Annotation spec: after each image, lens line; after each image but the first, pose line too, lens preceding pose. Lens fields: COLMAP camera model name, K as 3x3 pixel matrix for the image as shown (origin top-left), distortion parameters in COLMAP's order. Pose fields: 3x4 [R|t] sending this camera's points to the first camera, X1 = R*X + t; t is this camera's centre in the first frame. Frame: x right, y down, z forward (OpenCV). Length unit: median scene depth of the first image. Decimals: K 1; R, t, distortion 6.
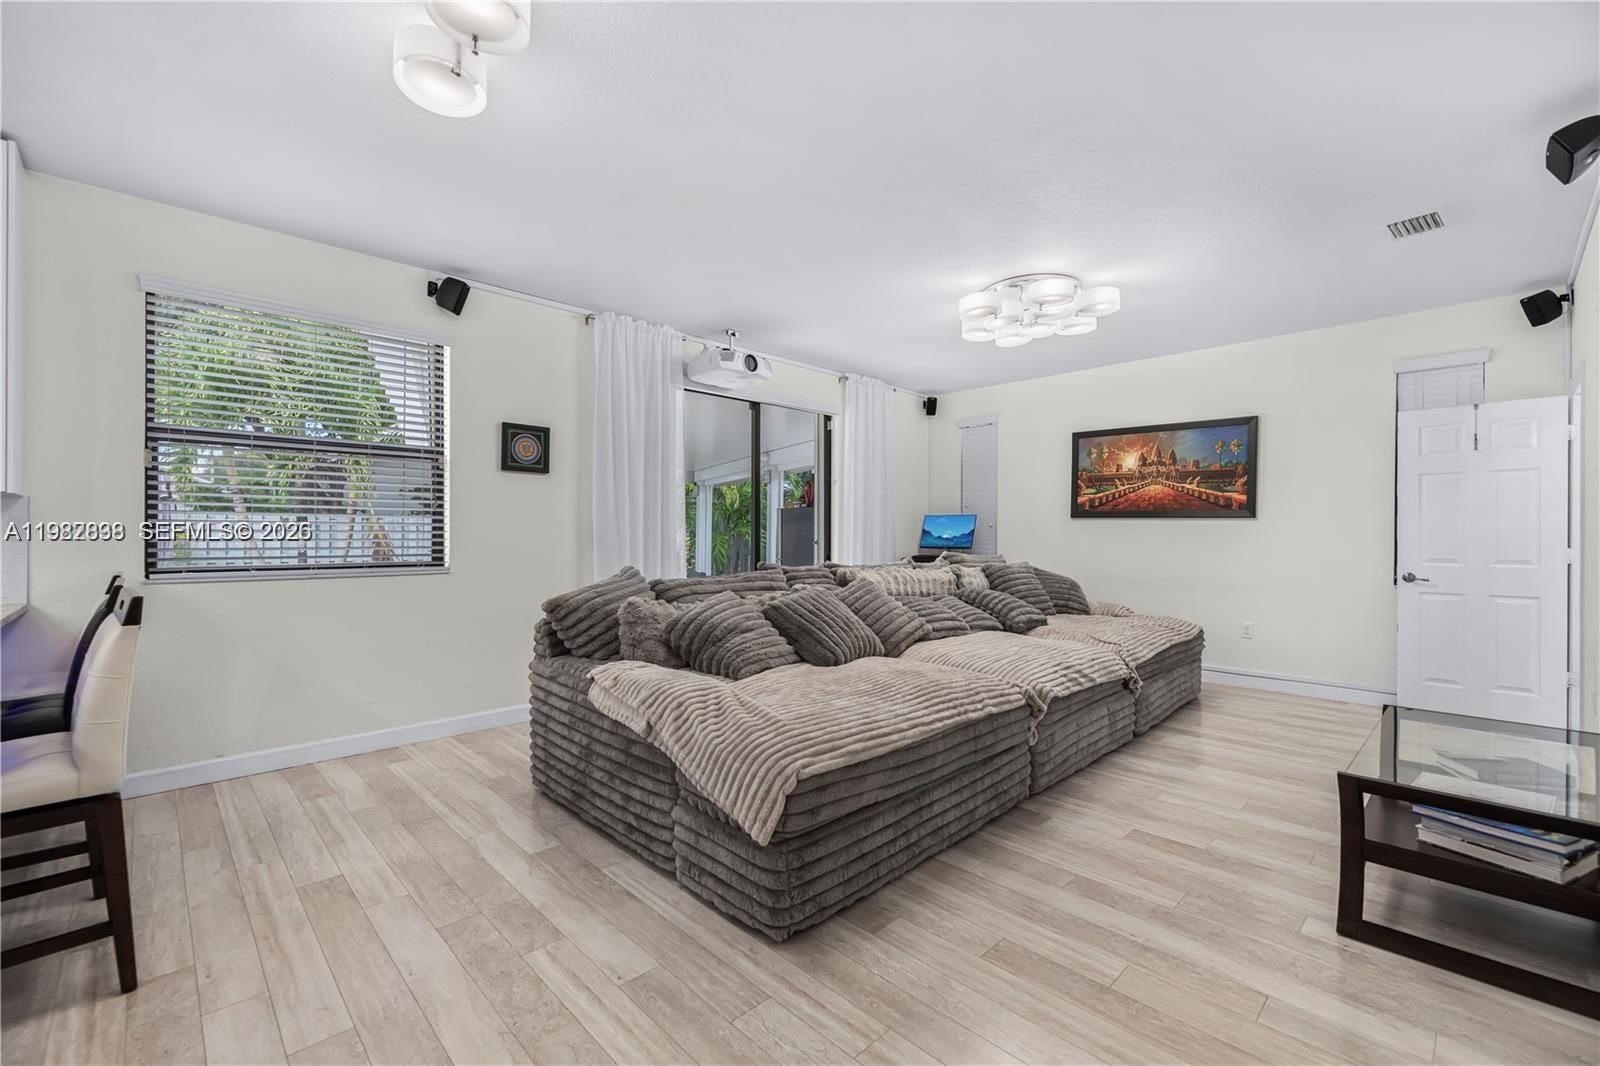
lens RADIAL K [[665.9, 0, 800.2], [0, 665.9, 537.9], [0, 0, 1]] dist [0.003442, -0.000485]
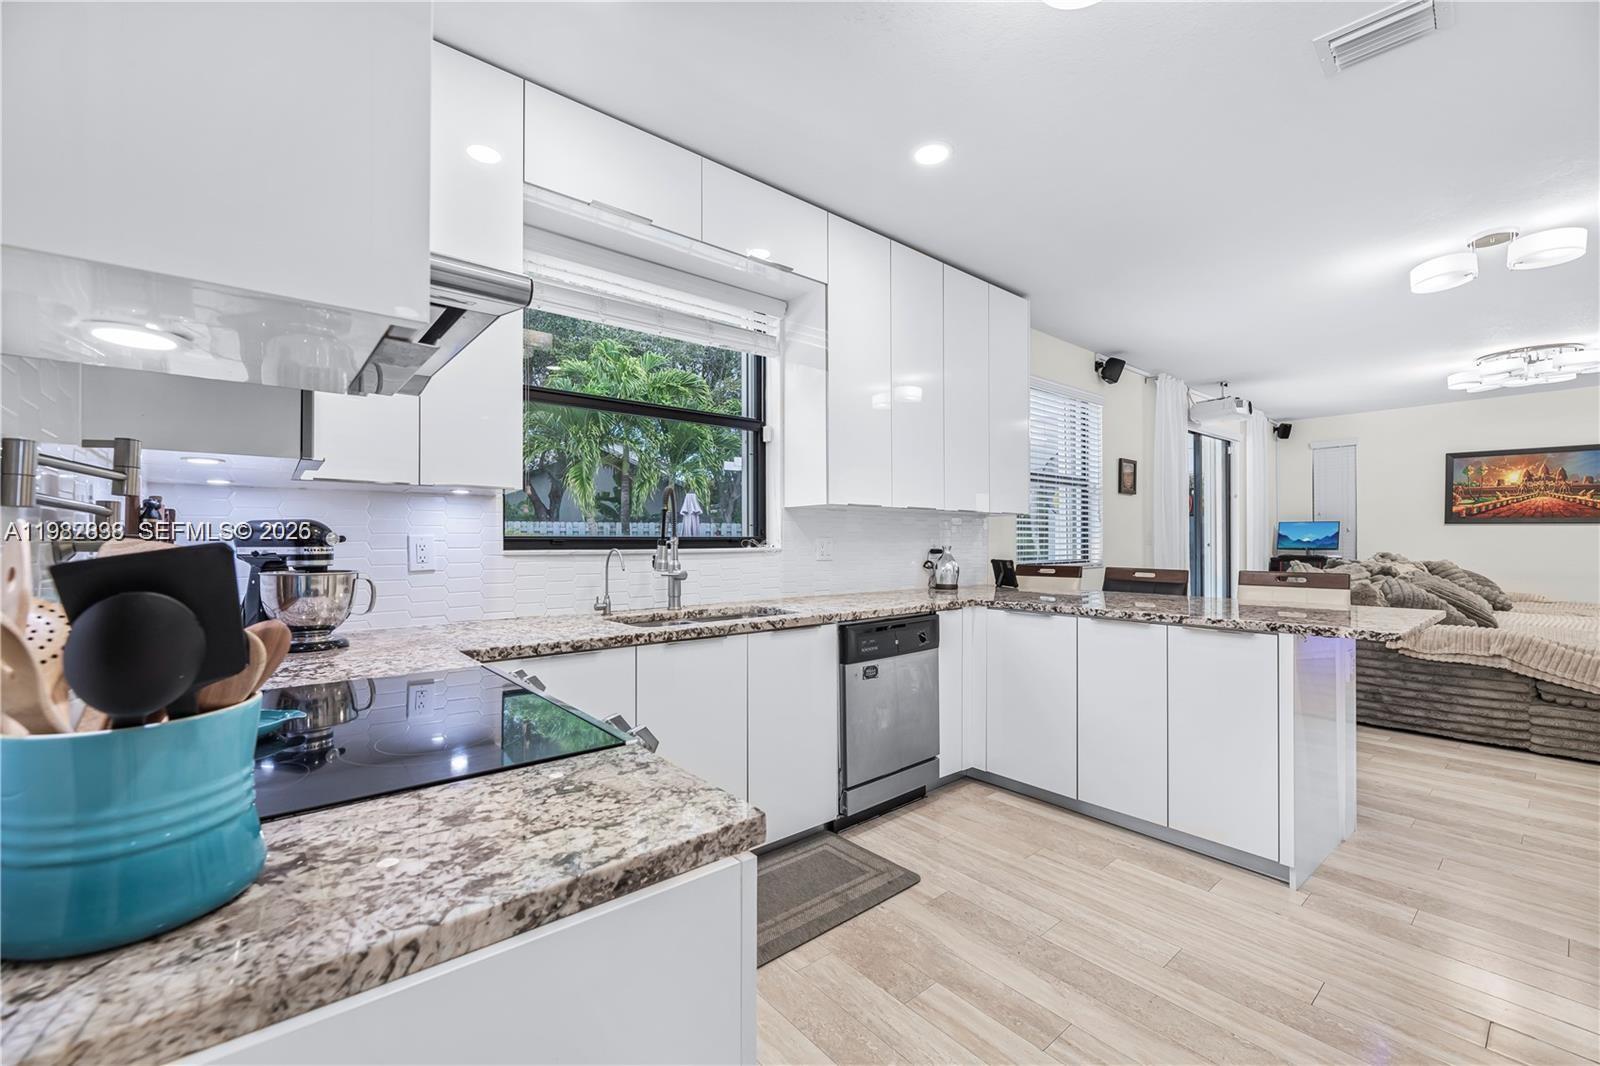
lens RADIAL K [[665.9, 0, 801.3], [0, 665.9, 533.2], [0, 0, 1]] dist [0.003442, -0.000485]
pose [[0.998503, -0.007004, -0.054238, -0.713161], [0.006128, 0.999849, -0.016286, -0.000639], [0.054344, 0.015929, 0.998395, -0.277387]]
